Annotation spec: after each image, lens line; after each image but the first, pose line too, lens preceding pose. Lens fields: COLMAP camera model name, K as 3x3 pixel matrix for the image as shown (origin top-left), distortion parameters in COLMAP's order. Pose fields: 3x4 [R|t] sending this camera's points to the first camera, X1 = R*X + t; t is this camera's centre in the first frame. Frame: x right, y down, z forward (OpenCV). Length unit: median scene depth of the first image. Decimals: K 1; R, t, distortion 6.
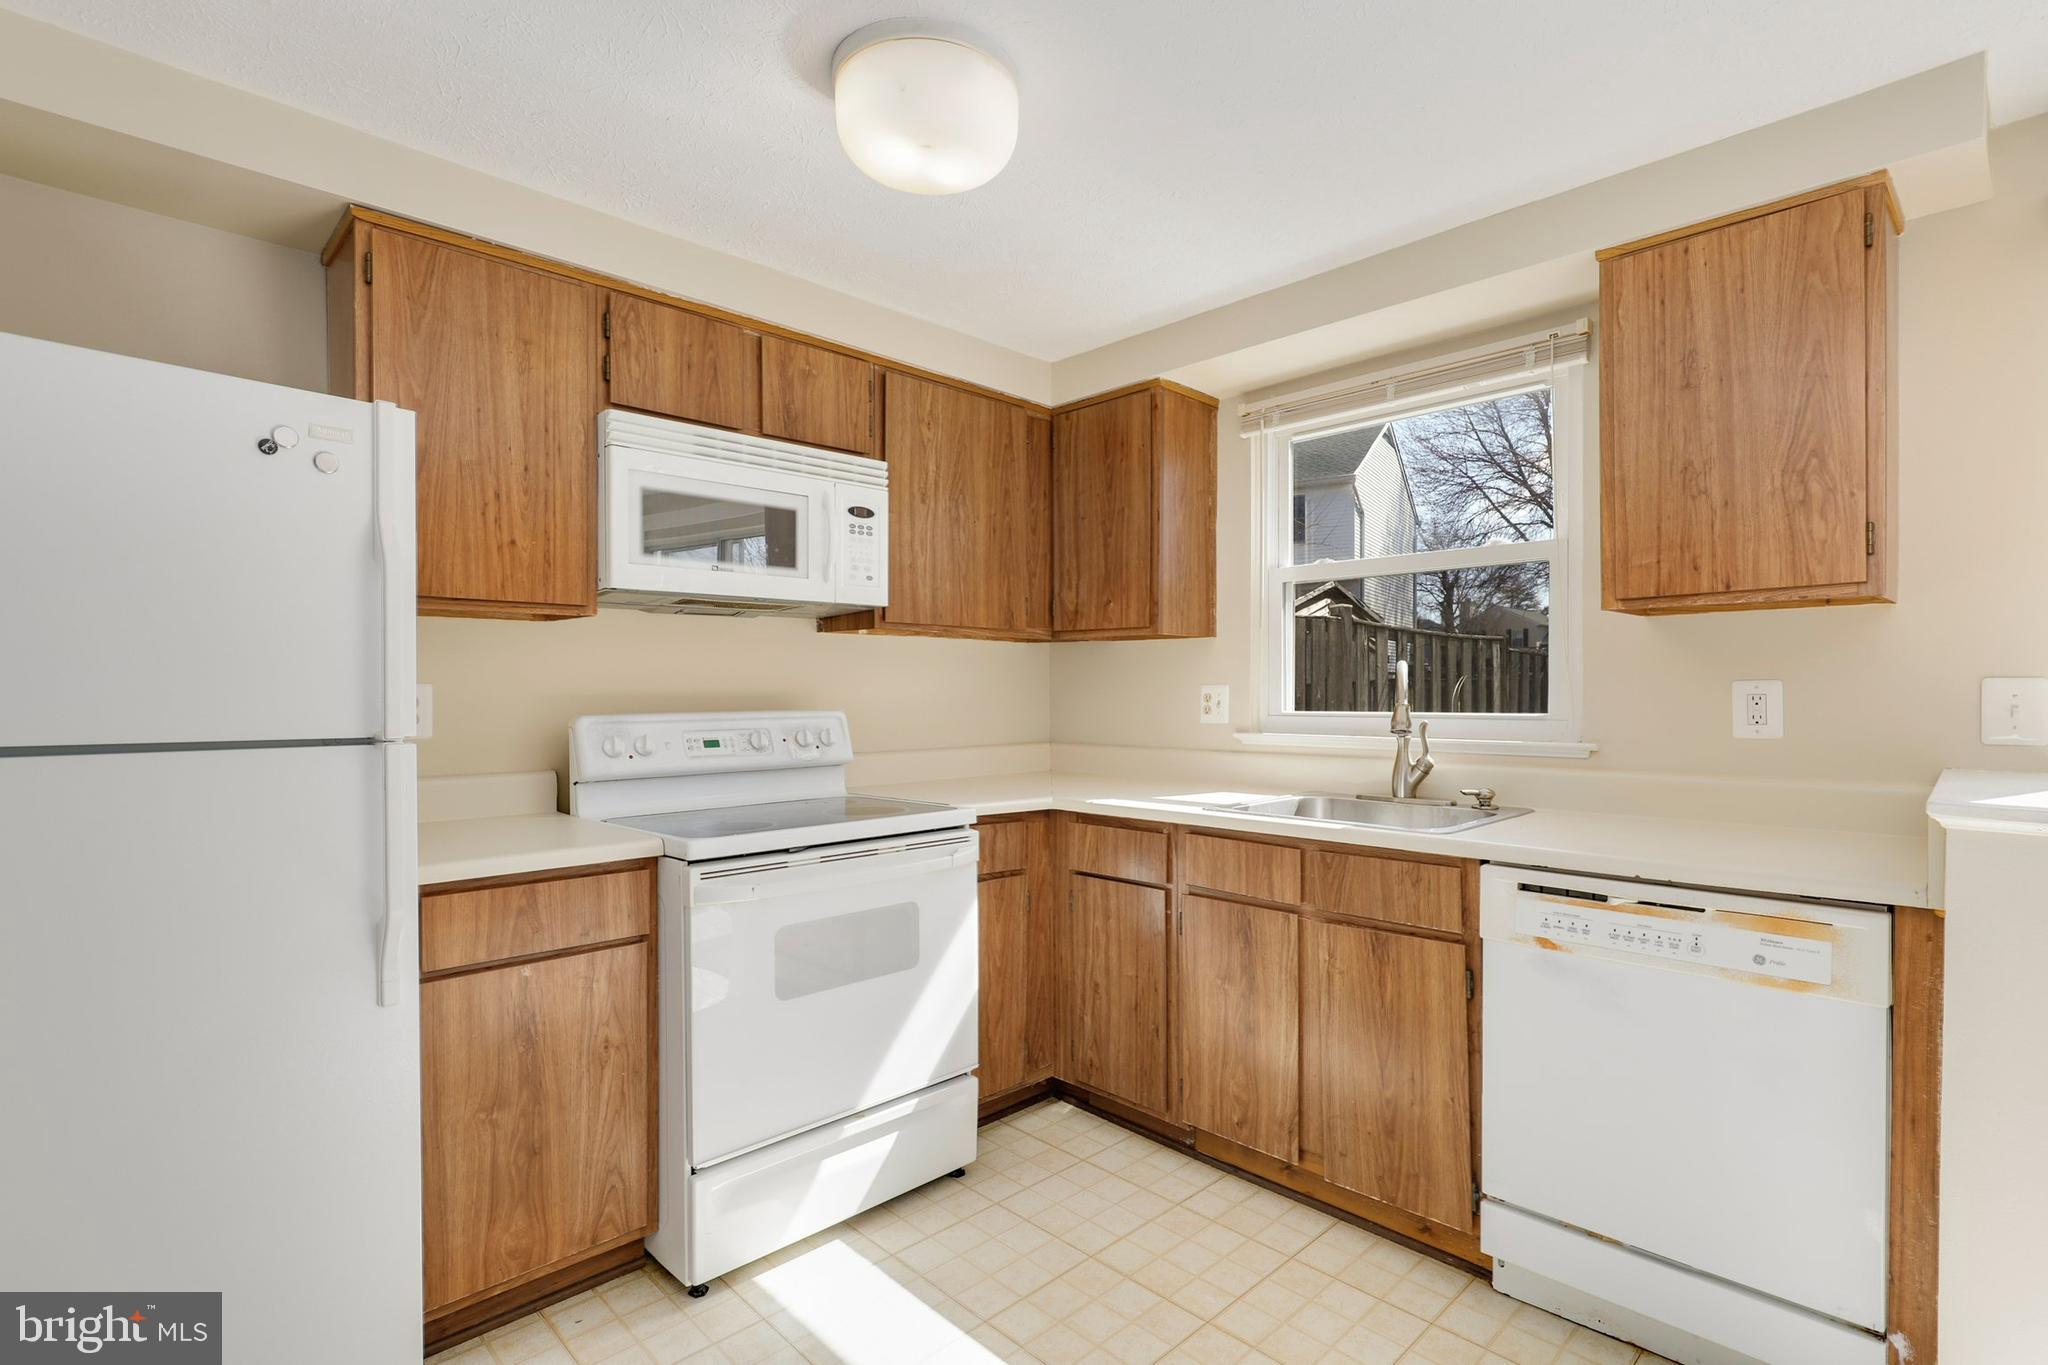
lens RADIAL K [[973.6, 0, 1041.3], [0, 973.6, 701.1], [0, 0, 1]] dist [-0.001643, 0.002468]
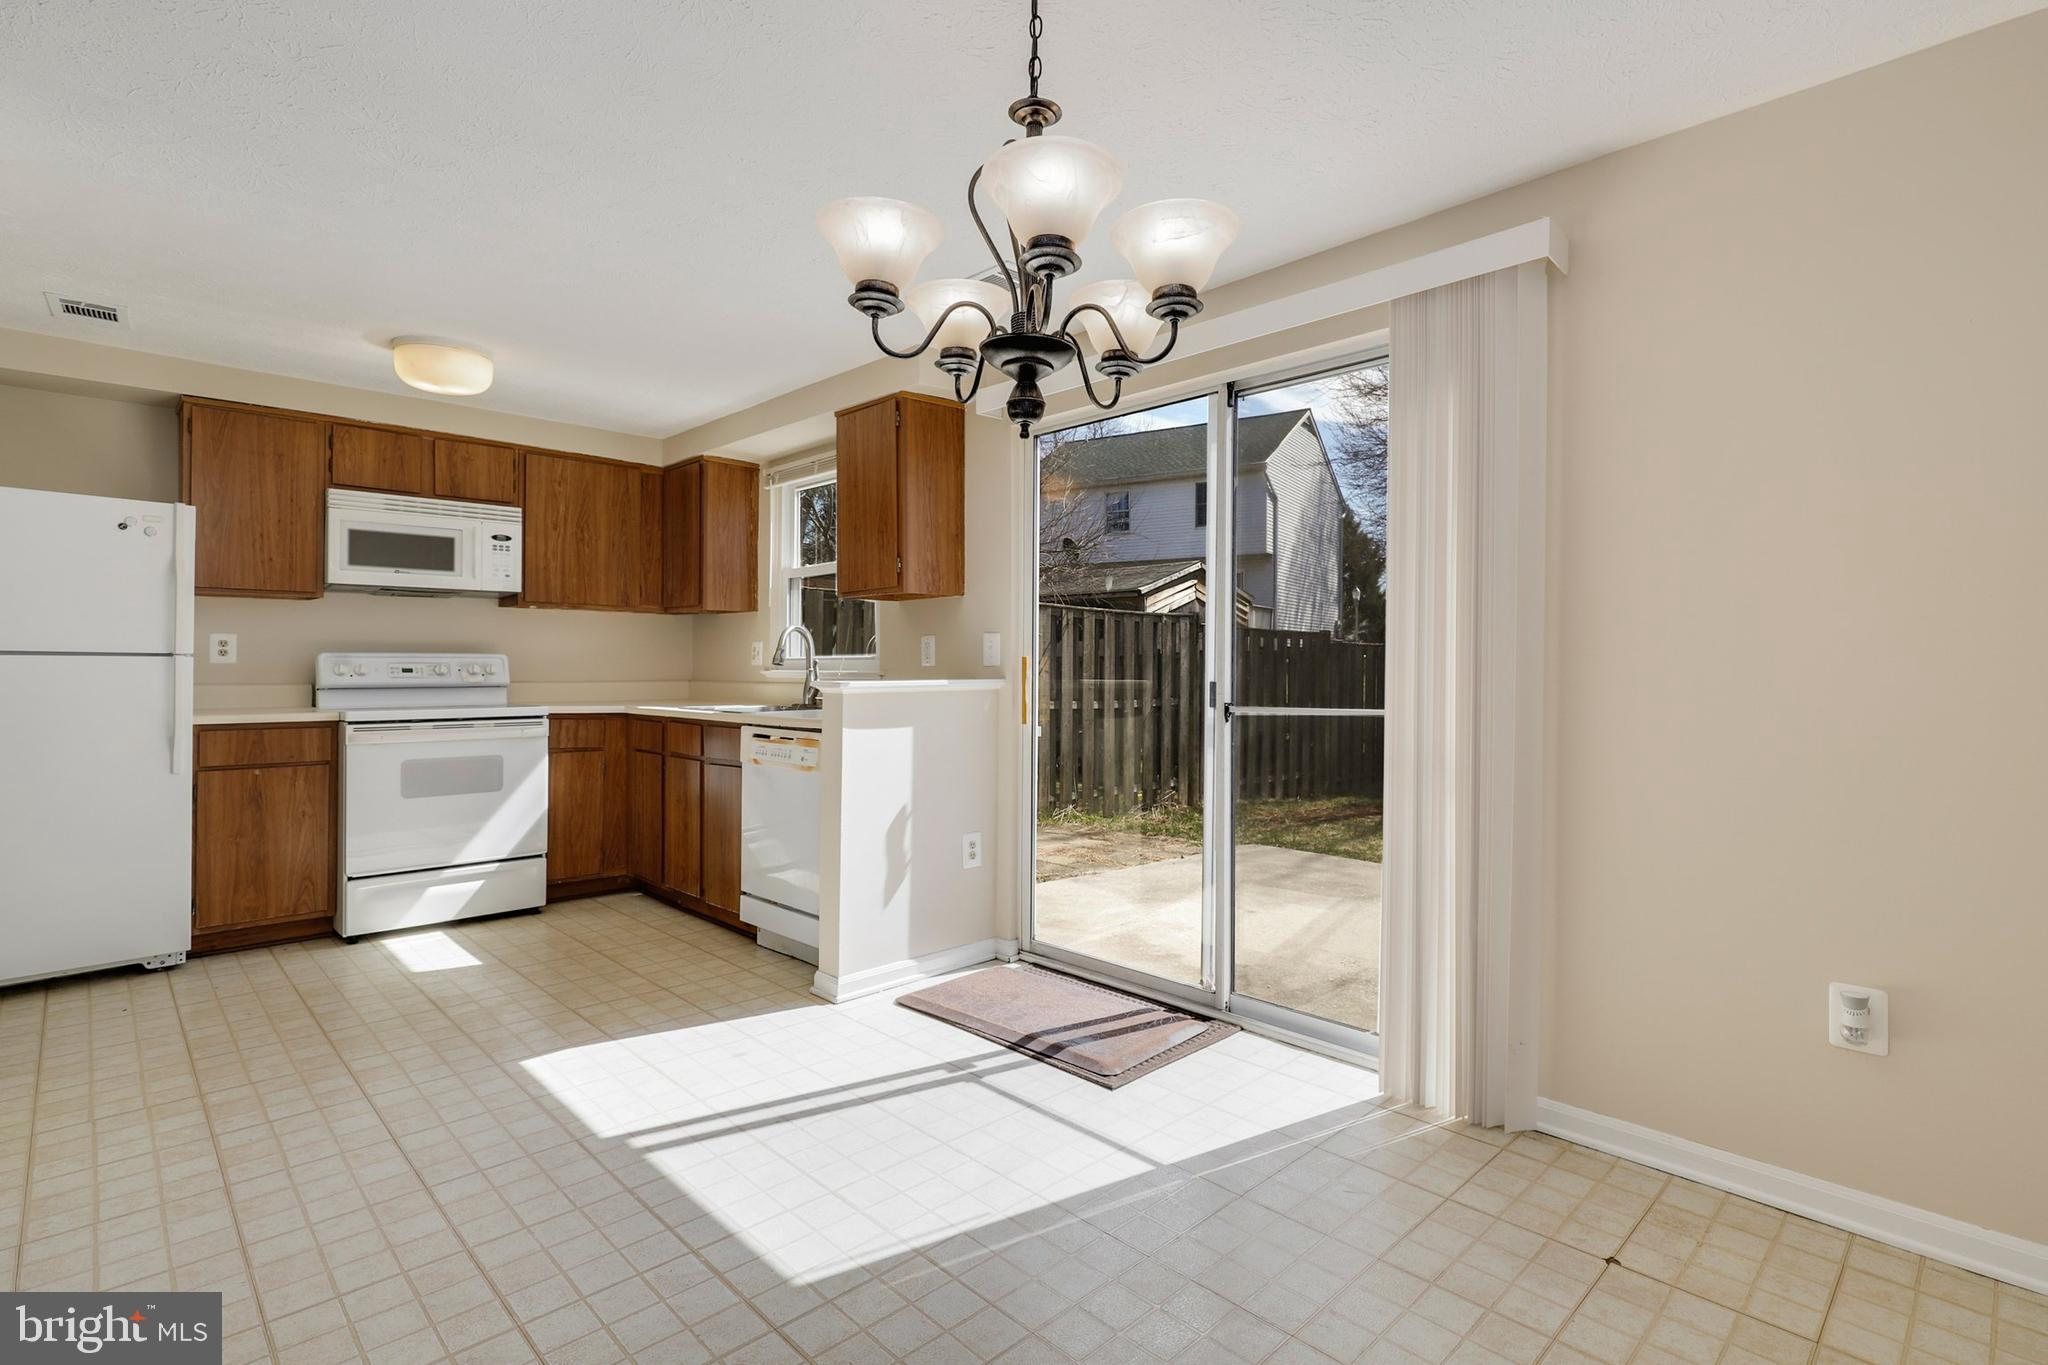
lens RADIAL K [[979.9, 0, 1034.7], [0, 979.9, 661.2], [0, 0, 1]] dist [-0.002983, 0.001261]
pose [[0.999983, 0.005887, -0.000396, 0.863298], [-0.005893, 0.999844, -0.016679, 0.054543], [0.000297, 0.016681, 0.999861, -0.828042]]
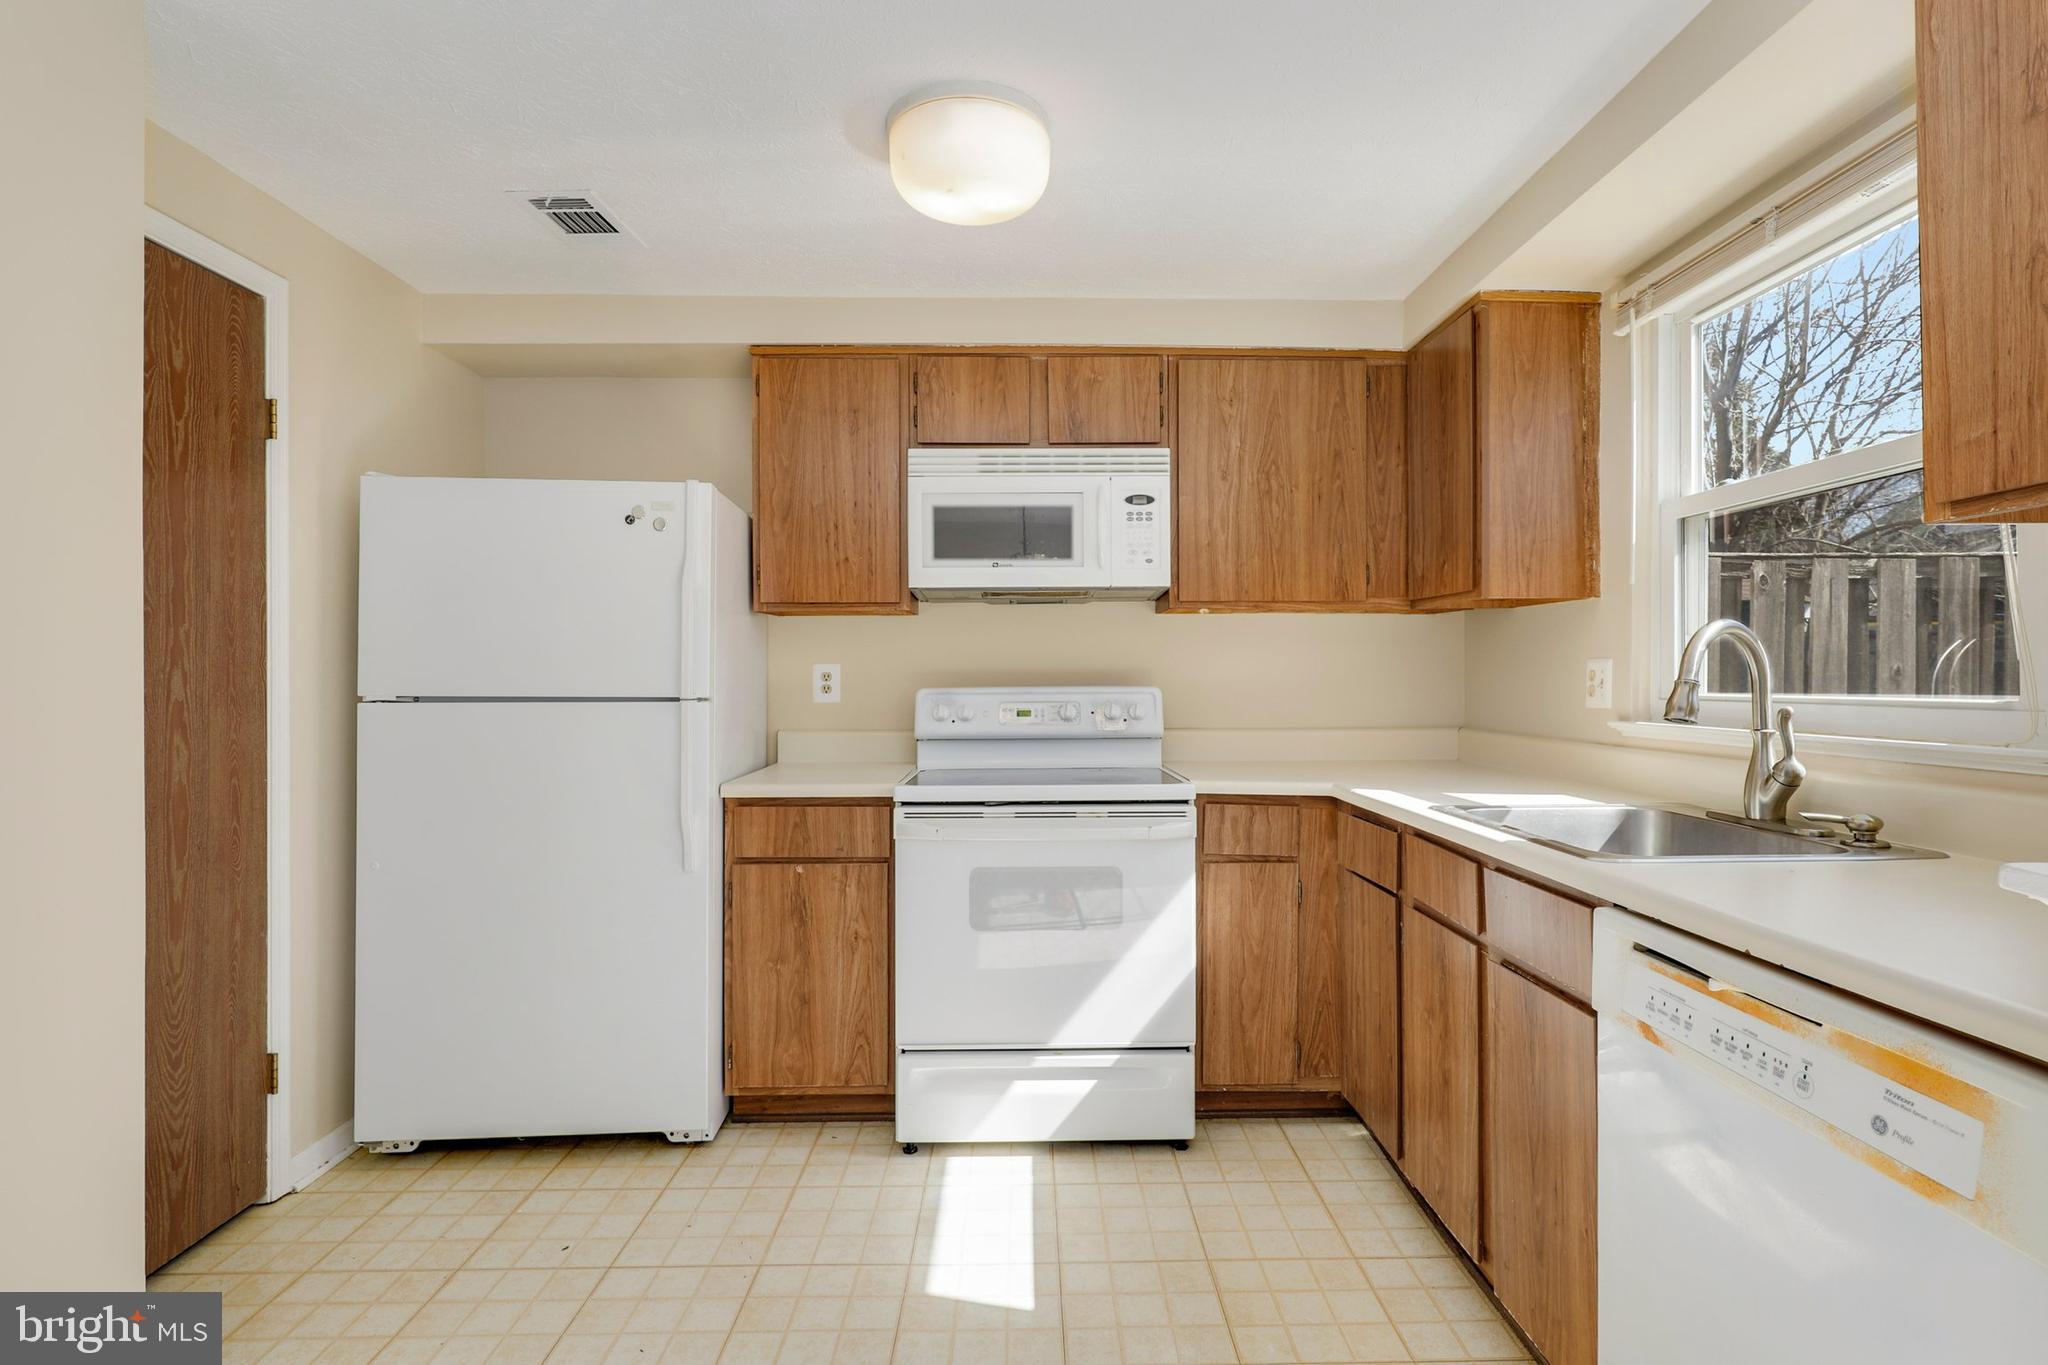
lens RADIAL K [[979.9, 0, 1034.1], [0, 979.9, 673.9], [0, 0, 1]] dist [-0.002983, 0.001261]
pose [[0.725690, -0.001174, -0.688021, 0.529115], [-0.006539, 0.999942, -0.008604, 0.007037], [0.687991, 0.010743, 0.725640, 0.165755]]
